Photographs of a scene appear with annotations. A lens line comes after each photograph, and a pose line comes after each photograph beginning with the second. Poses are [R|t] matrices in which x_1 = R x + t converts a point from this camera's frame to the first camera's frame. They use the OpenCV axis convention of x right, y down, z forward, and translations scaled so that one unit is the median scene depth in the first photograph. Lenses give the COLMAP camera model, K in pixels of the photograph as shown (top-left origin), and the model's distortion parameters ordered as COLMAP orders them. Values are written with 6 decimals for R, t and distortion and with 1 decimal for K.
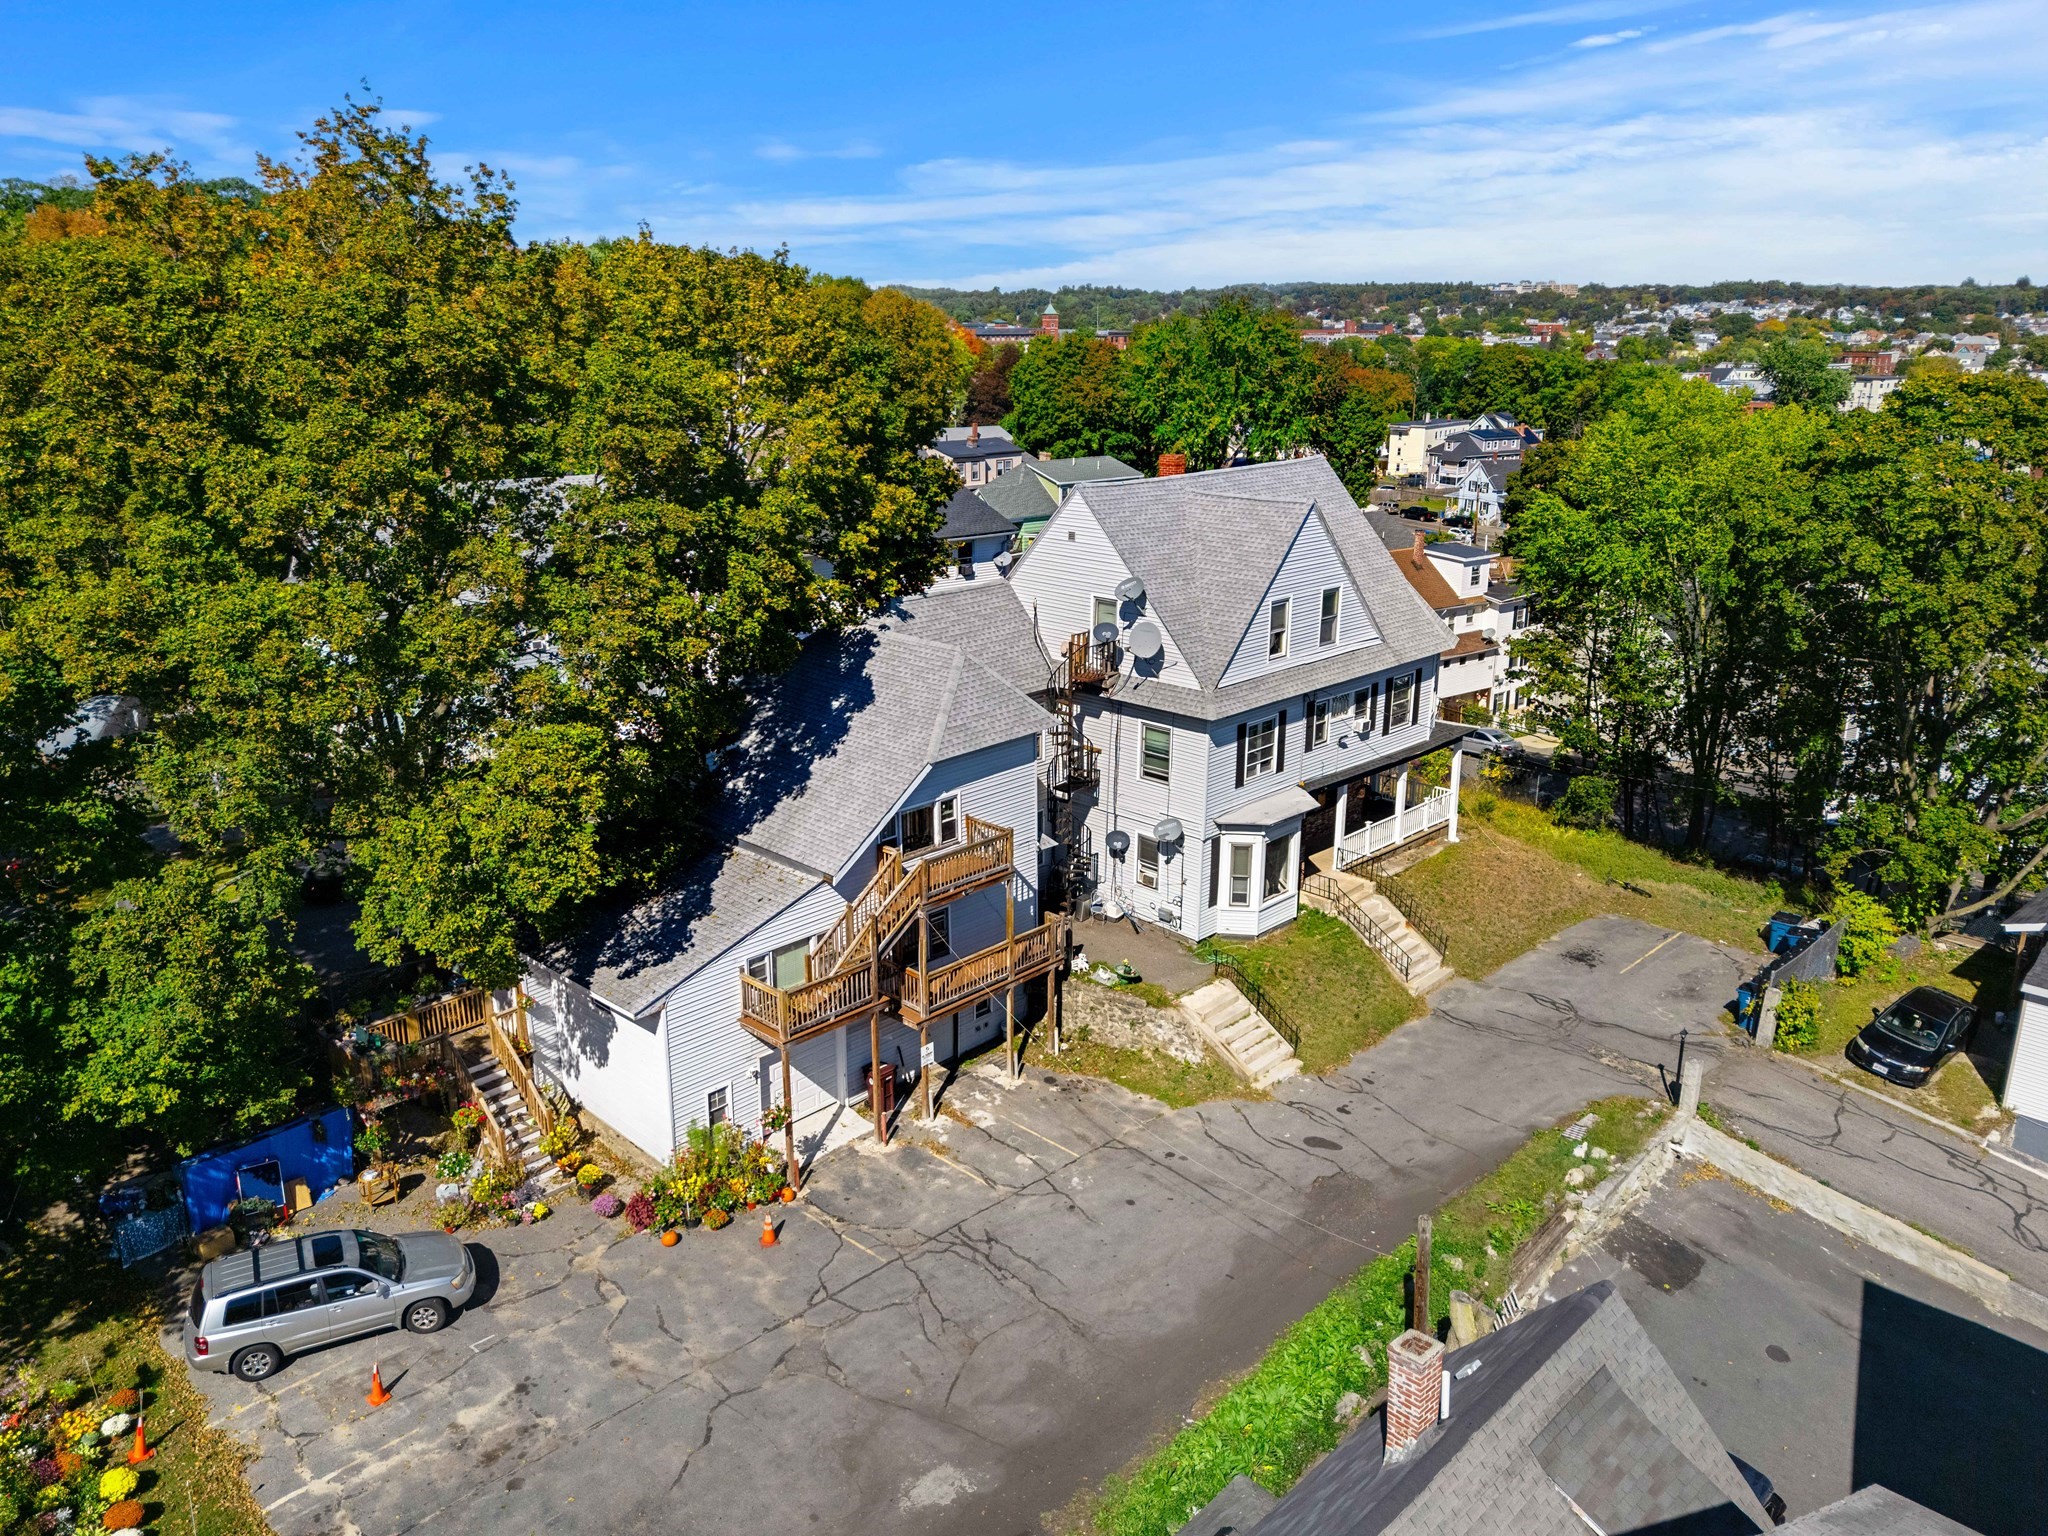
lens RADIAL K [[1454.9, 0, 1020.6], [0, 1454.9, 788.3], [0, 0, 1]] dist [0.031271, -0.007012]
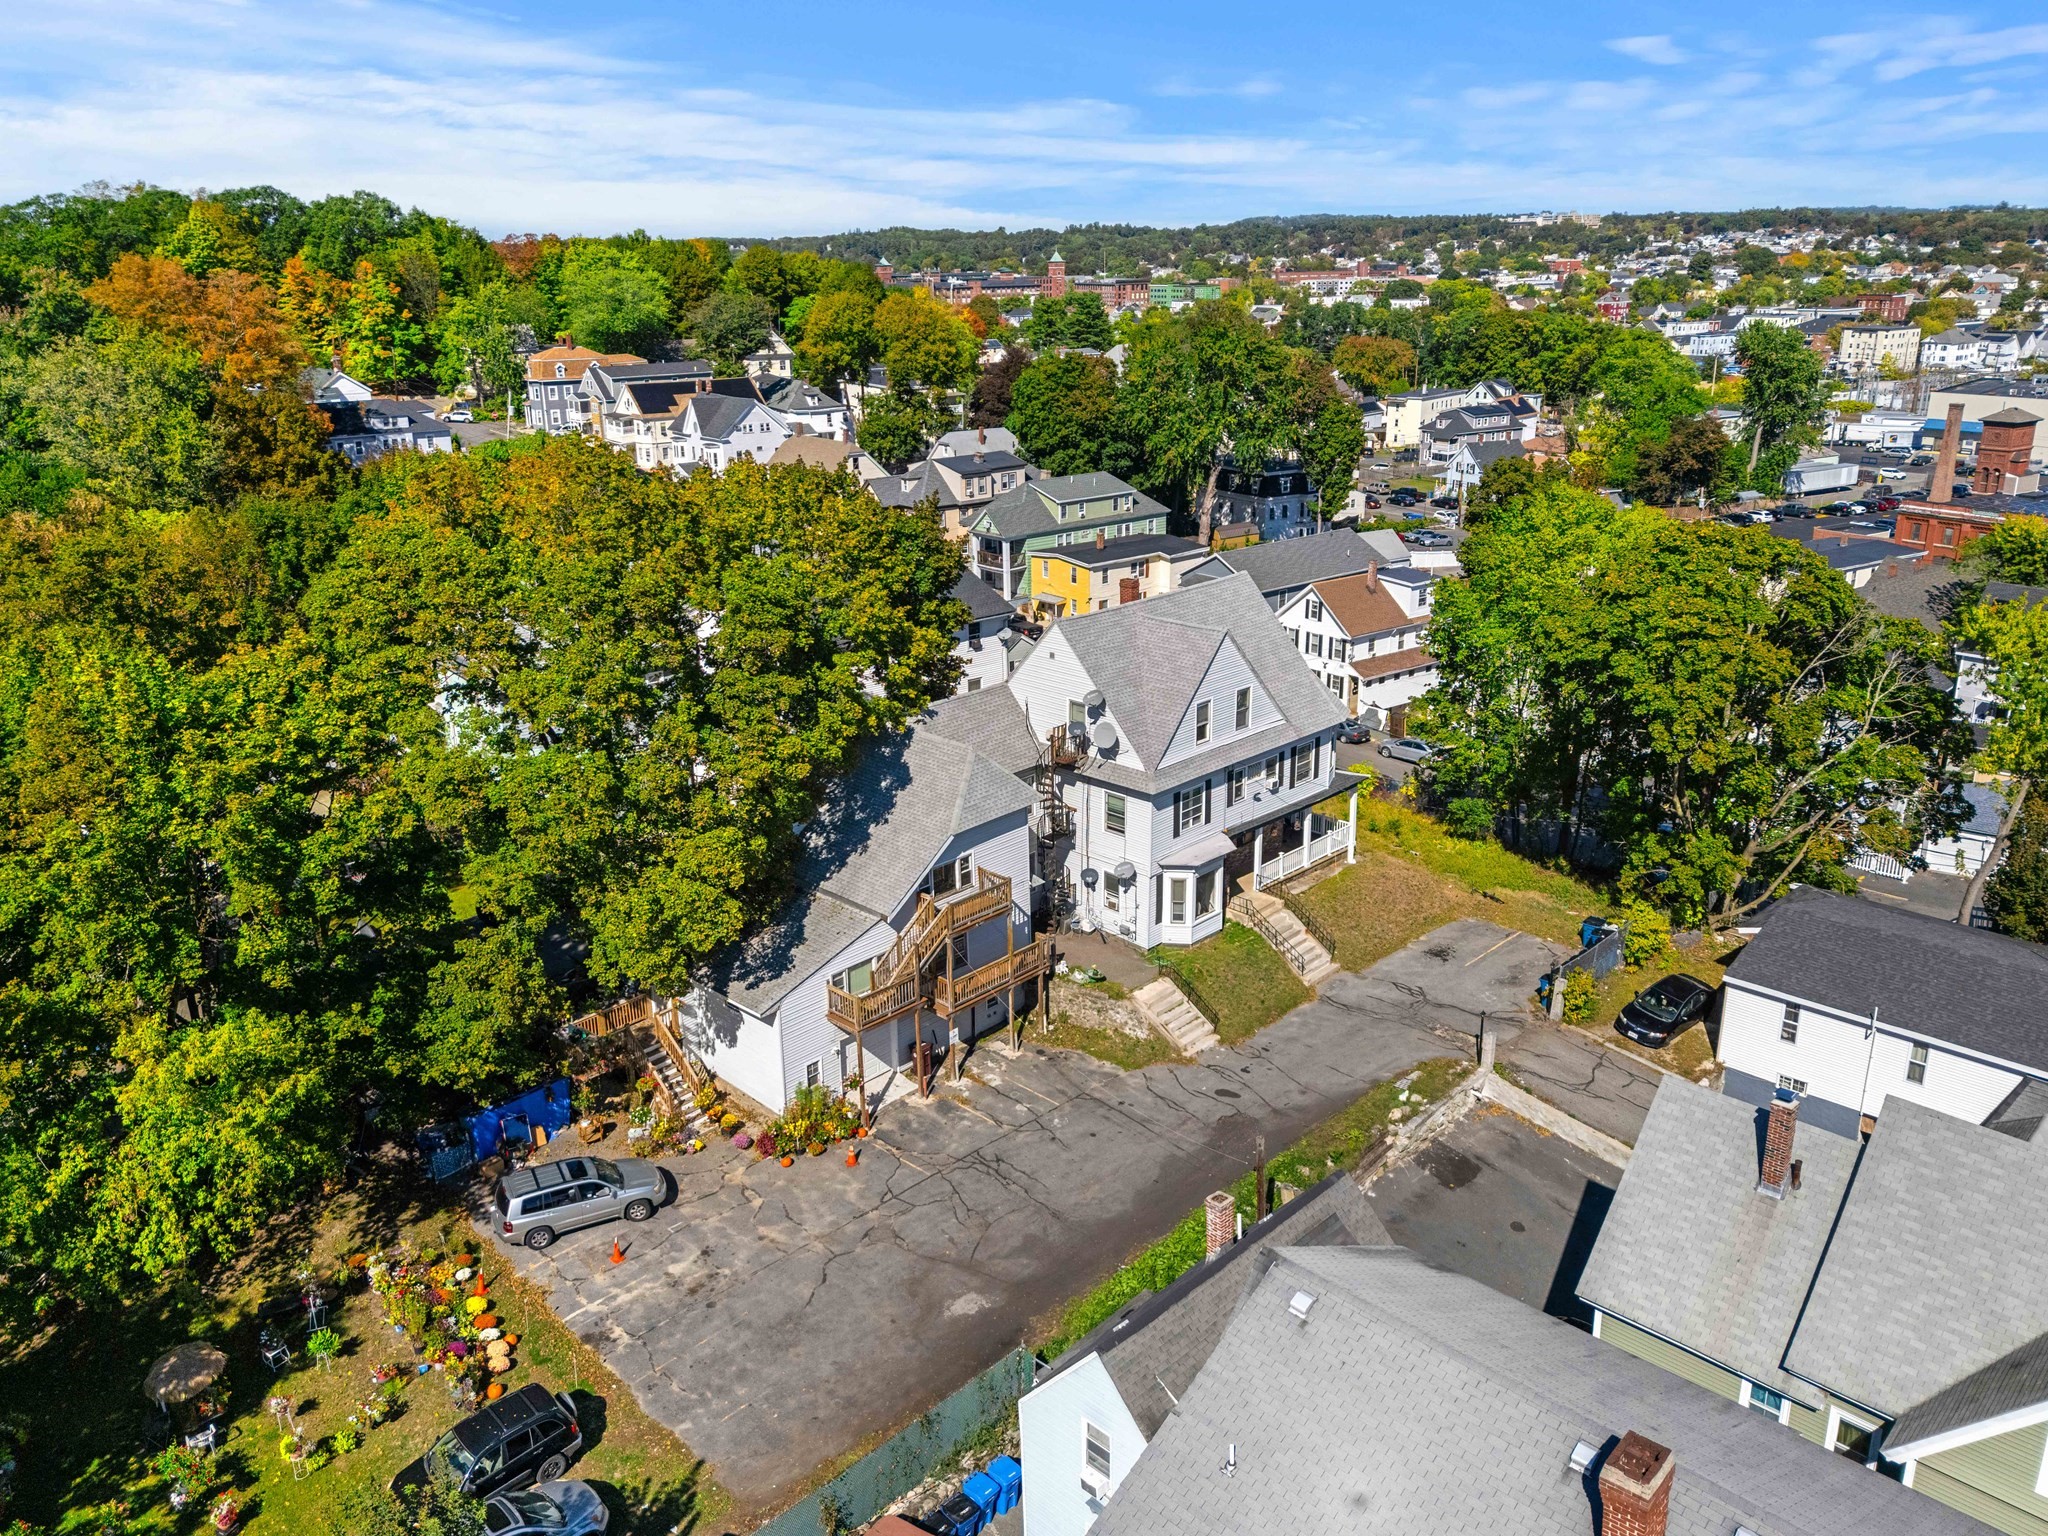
lens RADIAL K [[1454.9, 0, 1033.2], [0, 1454.9, 753.4], [0, 0, 1]] dist [0.031271, -0.007012]
pose [[0.999914, -0.013094, 0.000660, 0.016499], [0.013092, 0.999910, 0.002970, -0.096873], [-0.000699, -0.002961, 0.999995, -0.425848]]
